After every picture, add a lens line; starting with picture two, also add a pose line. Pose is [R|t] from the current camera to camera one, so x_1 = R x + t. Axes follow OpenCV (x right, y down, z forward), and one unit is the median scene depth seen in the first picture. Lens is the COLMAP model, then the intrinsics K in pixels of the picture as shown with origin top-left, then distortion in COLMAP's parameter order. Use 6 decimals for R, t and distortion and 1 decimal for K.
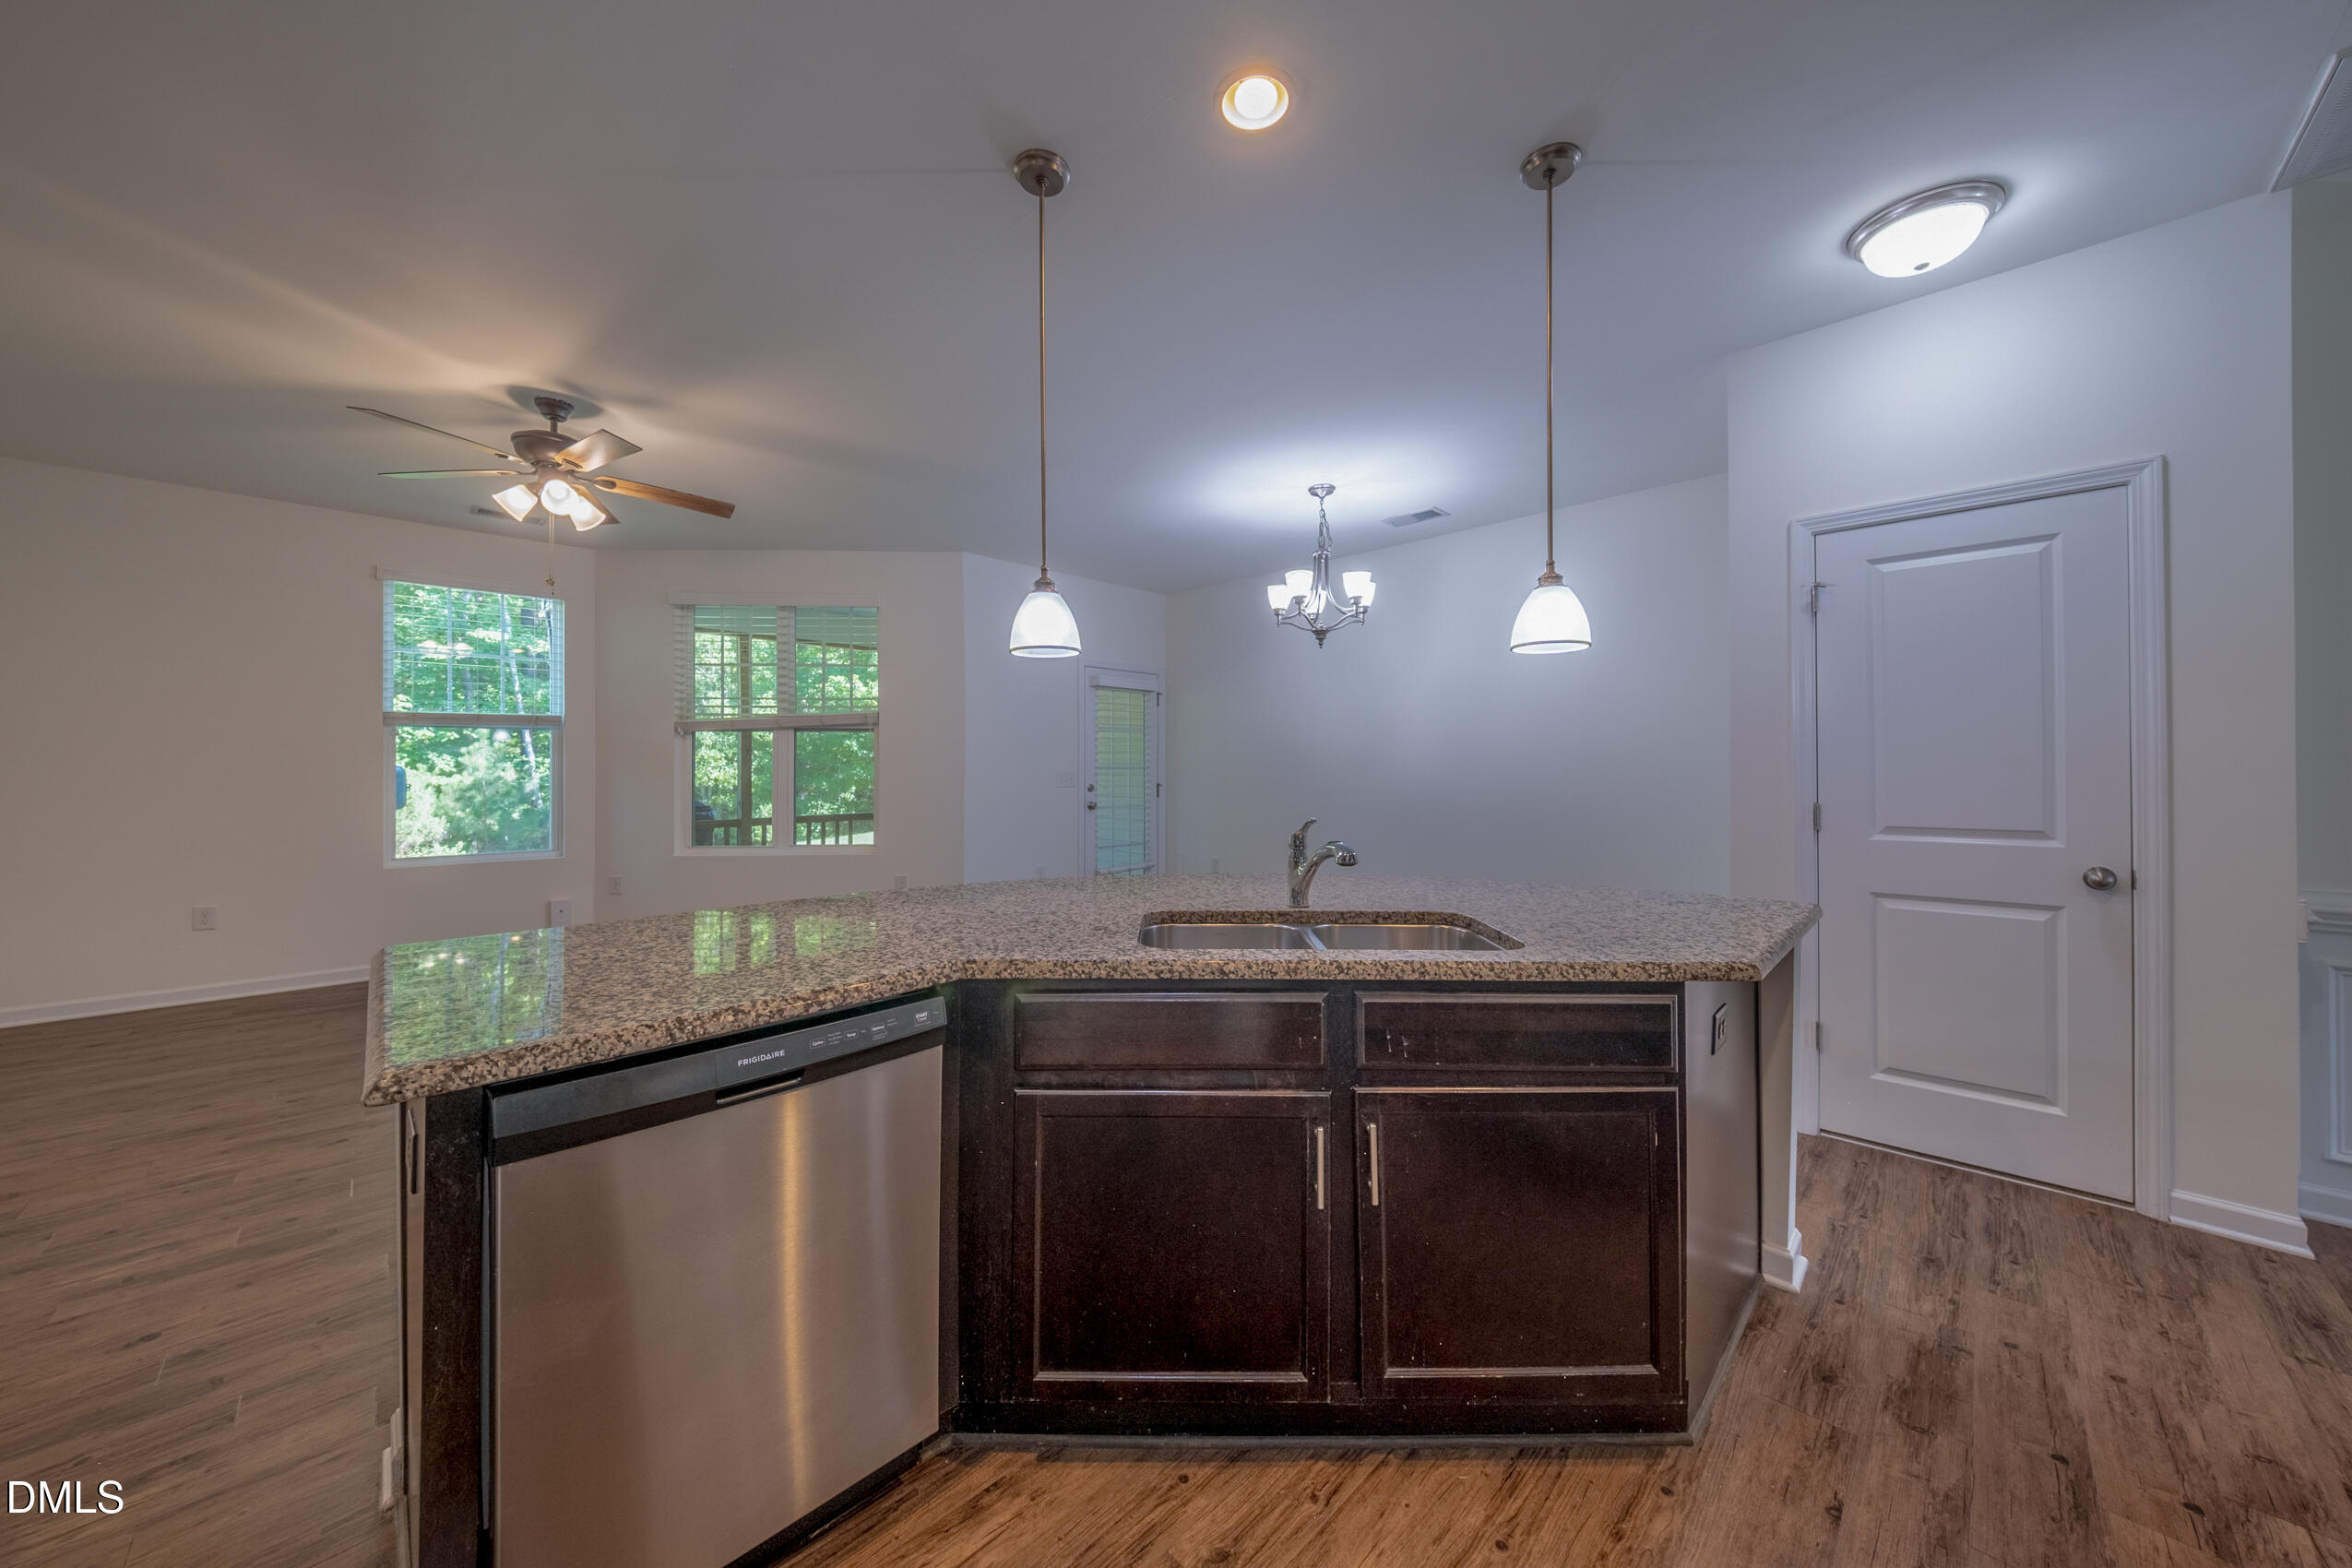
lens RADIAL K [[799.8, 0, 1169.5], [0, 799.8, 765.5], [0, 0, 1]] dist [0.002793, -0.004110]
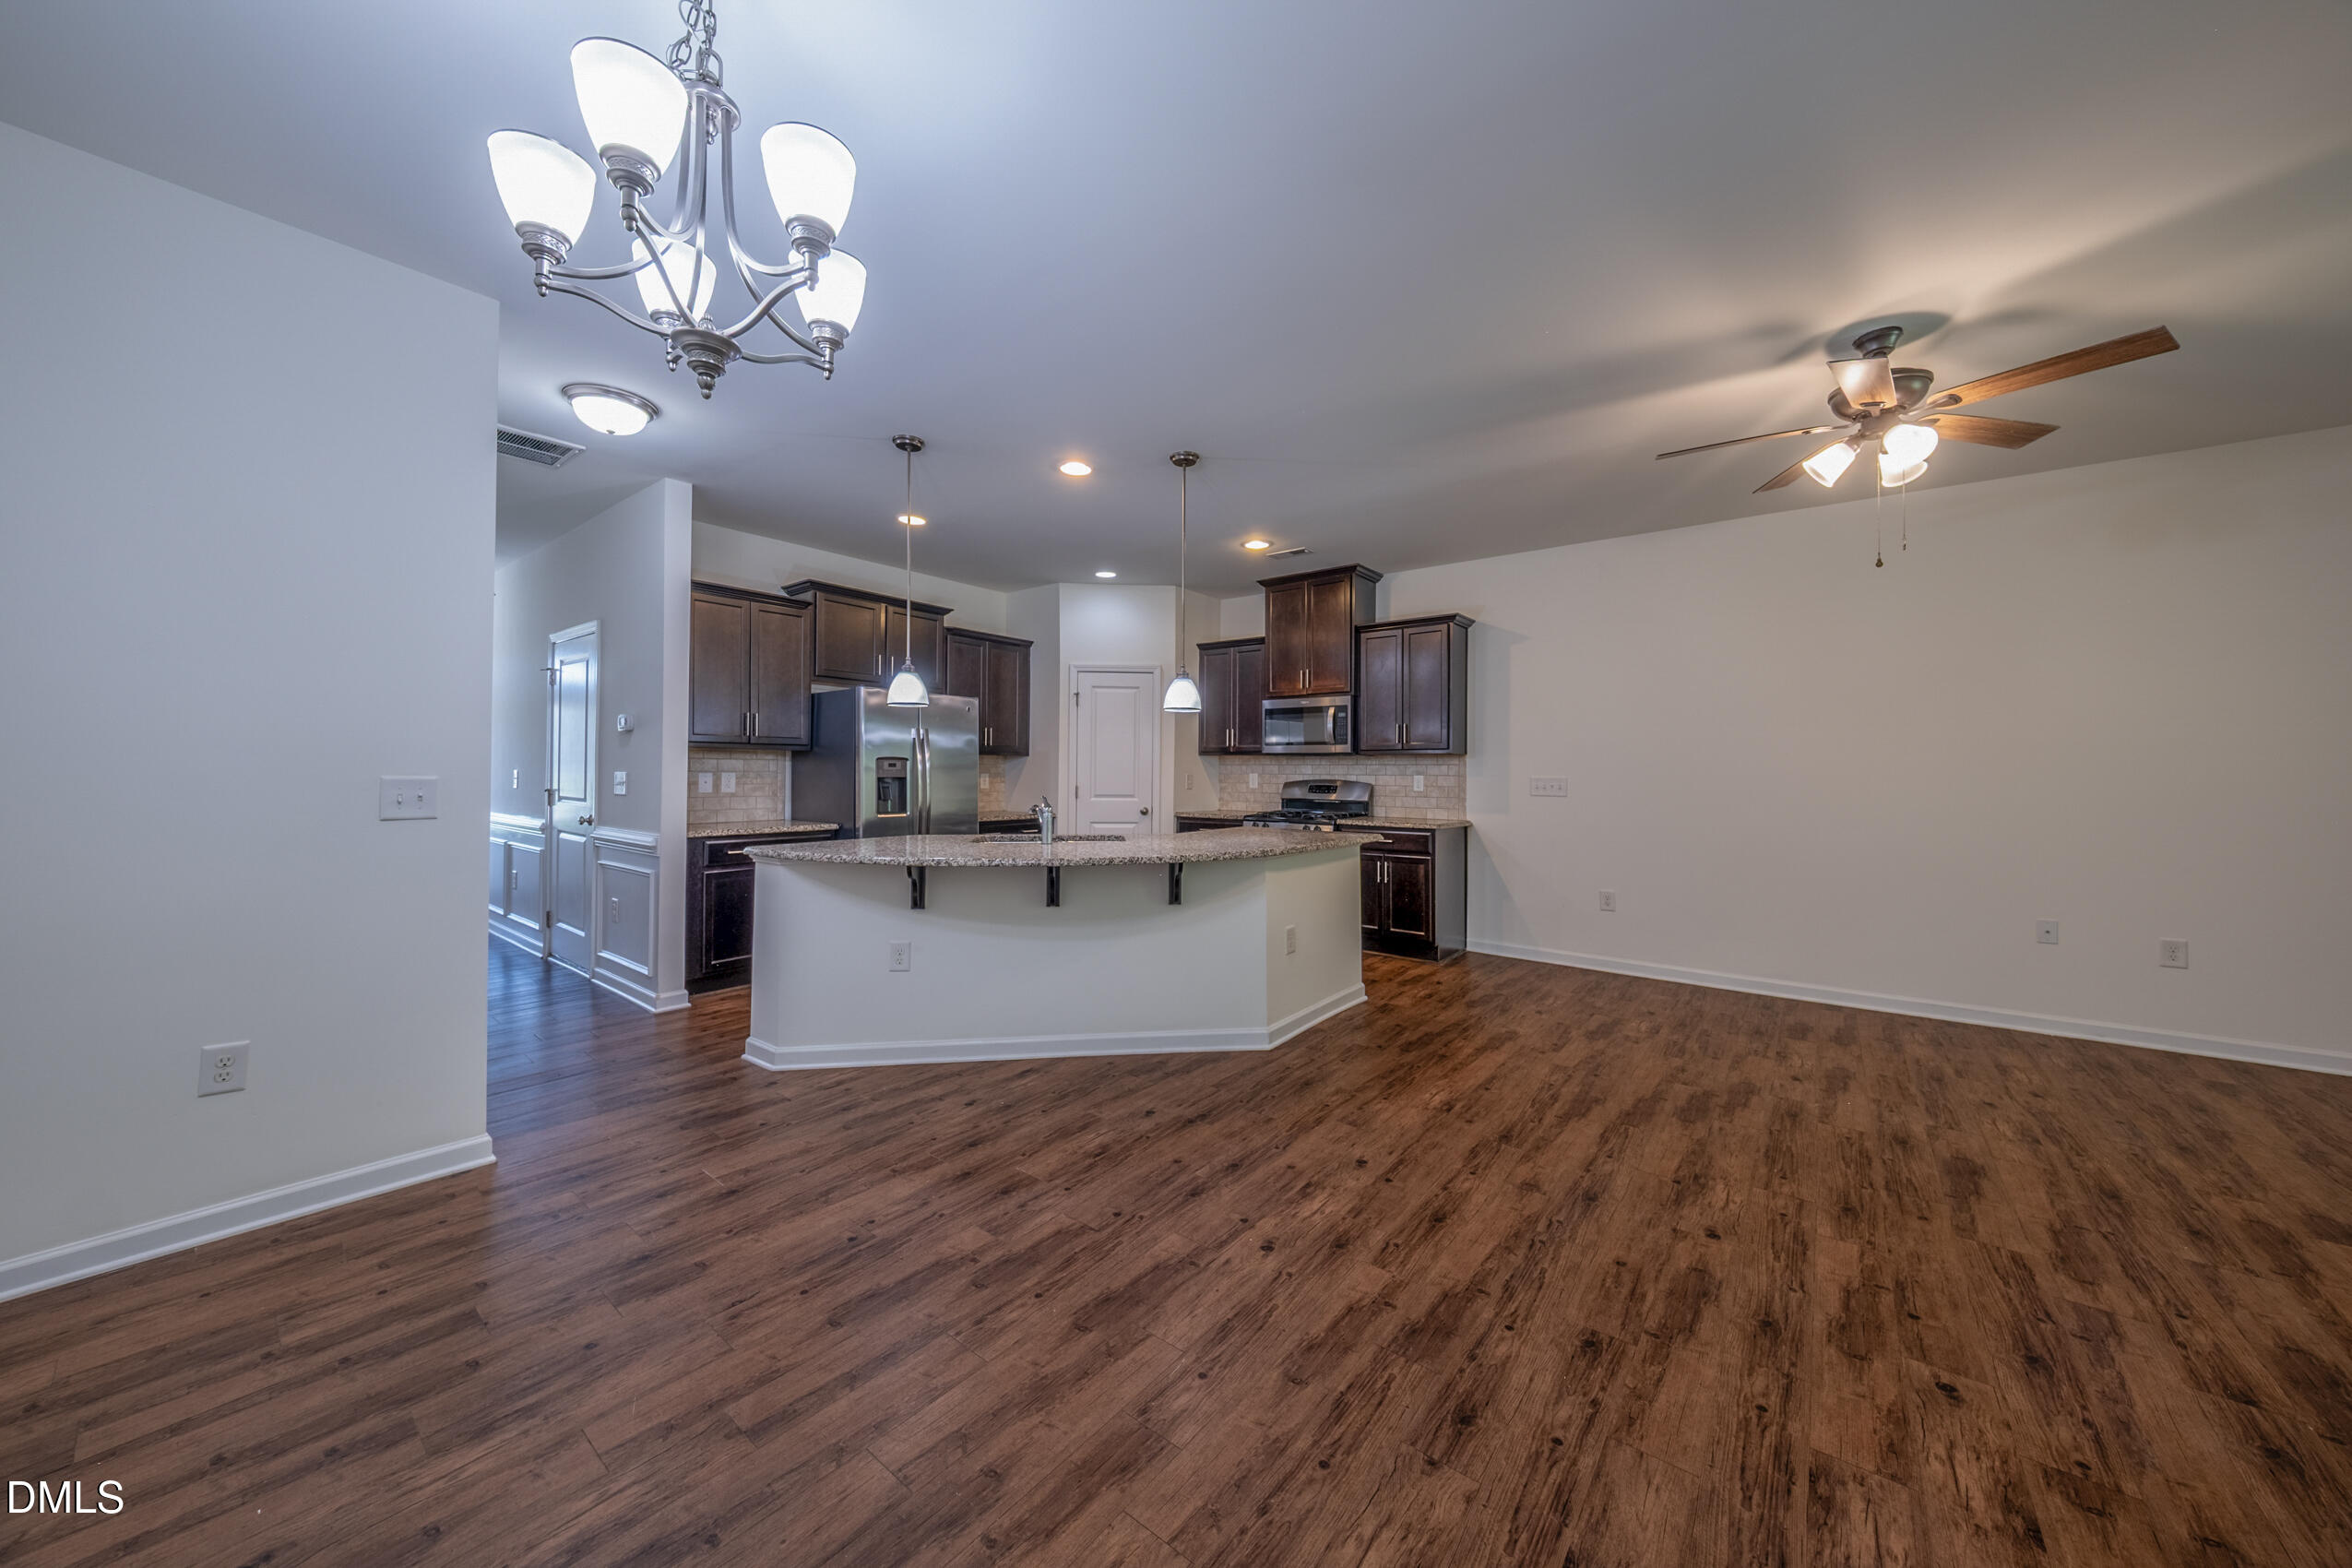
lens RADIAL K [[805.9, 0, 1175.8], [0, 805.9, 765.9], [0, 0, 1]] dist [0.017025, -0.010950]
pose [[-0.993918, -0.006383, -0.109934, 0.069593], [-0.005649, 0.999960, -0.006983, -0.002002], [0.109974, -0.006319, -0.993914, 2.578761]]
